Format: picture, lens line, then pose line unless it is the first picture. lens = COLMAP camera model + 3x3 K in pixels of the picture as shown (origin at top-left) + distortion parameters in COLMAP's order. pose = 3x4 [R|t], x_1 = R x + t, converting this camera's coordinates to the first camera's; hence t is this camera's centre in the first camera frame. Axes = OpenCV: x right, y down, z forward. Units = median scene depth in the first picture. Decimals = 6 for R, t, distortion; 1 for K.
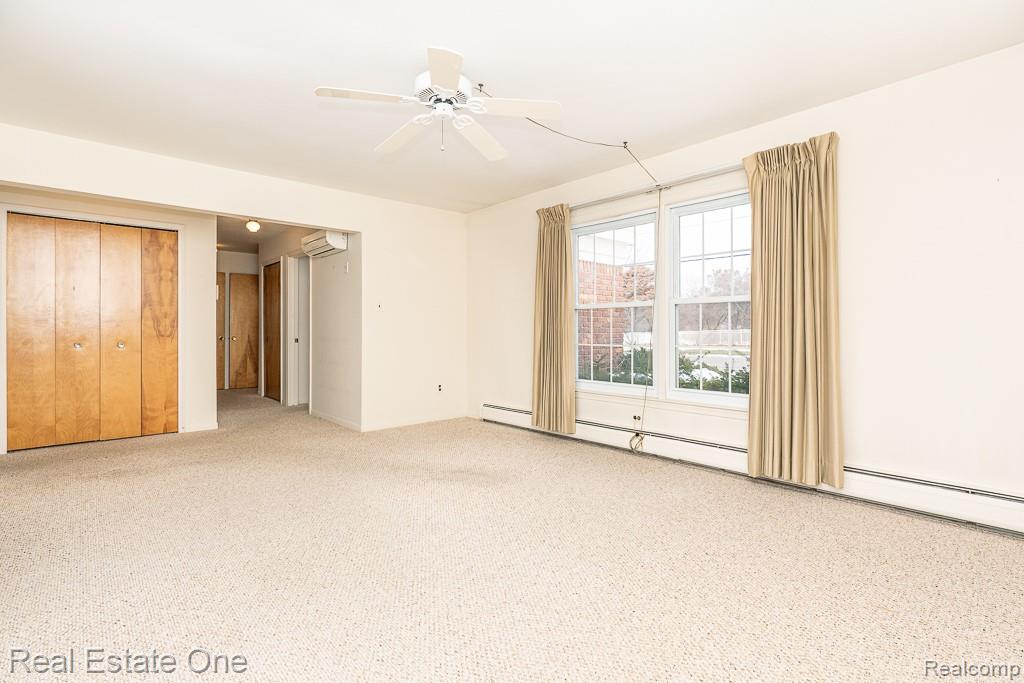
lens RADIAL K [[473.0, 0, 501.0], [0, 473.0, 320.8], [0, 0, 1]] dist [0.002472, 0.000550]
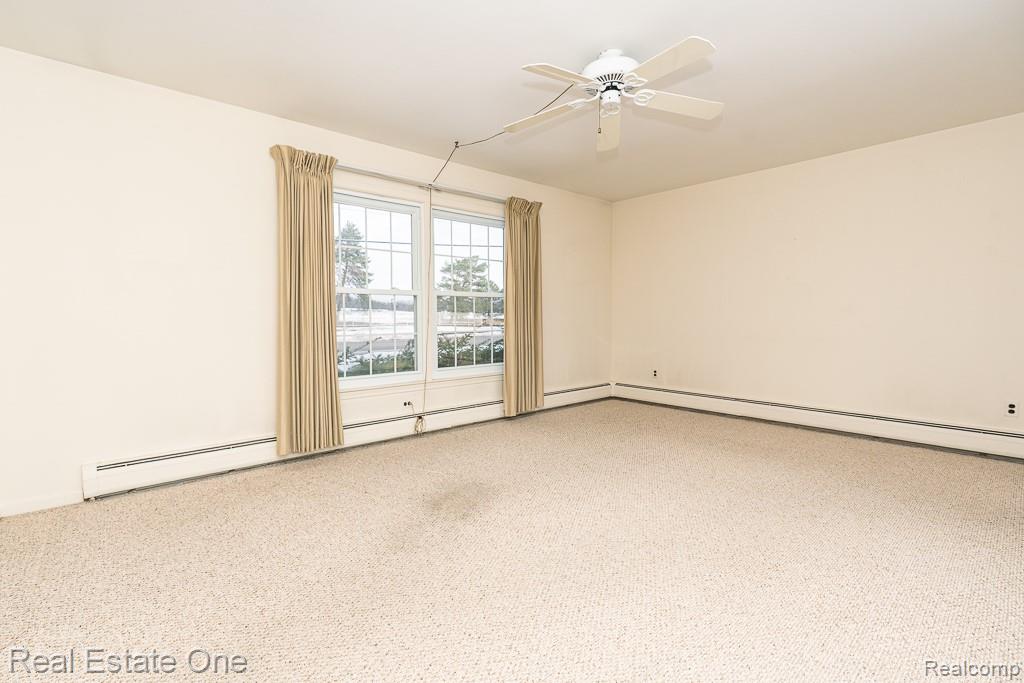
lens RADIAL K [[468.4, 0, 512.0], [0, 468.4, 341.5], [0, 0, 1]] dist [-0.000014, -0.000126]
pose [[0.007248, -0.051017, 0.998671, -0.757066], [-0.016543, 0.998555, 0.051131, 0.014948], [-0.999837, -0.016892, 0.006394, 0.806820]]
